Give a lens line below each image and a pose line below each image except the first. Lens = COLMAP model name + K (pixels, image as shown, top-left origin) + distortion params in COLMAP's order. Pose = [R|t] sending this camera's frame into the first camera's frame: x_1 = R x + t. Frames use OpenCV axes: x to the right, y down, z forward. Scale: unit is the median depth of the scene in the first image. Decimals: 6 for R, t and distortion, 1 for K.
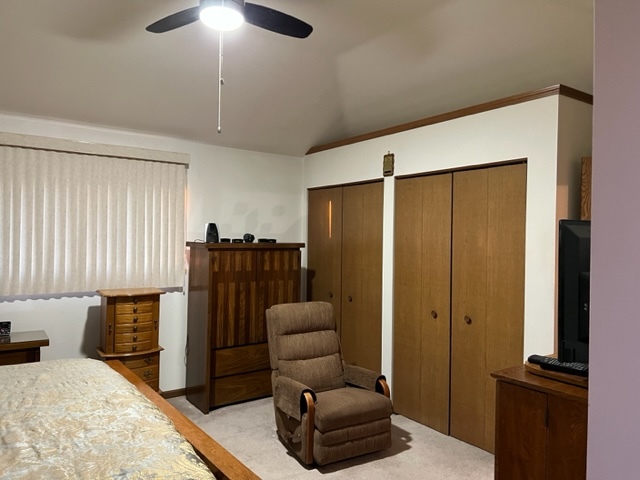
lens RADIAL K [[482.1, 0, 319.9], [0, 482.1, 236.7], [0, 0, 1]] dist [0.054011, -0.068371]
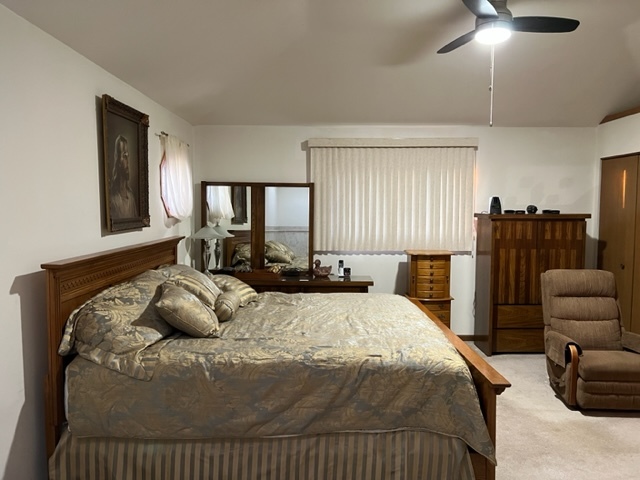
lens RADIAL K [[482.1, 0, 317.8], [0, 482.1, 236.9], [0, 0, 1]] dist [0.054011, -0.068371]
pose [[0.812250, 0.023020, -0.582855, 0.120078], [0.012073, 0.998343, 0.056255, -0.003302], [0.583184, -0.052729, 0.810627, -0.211886]]
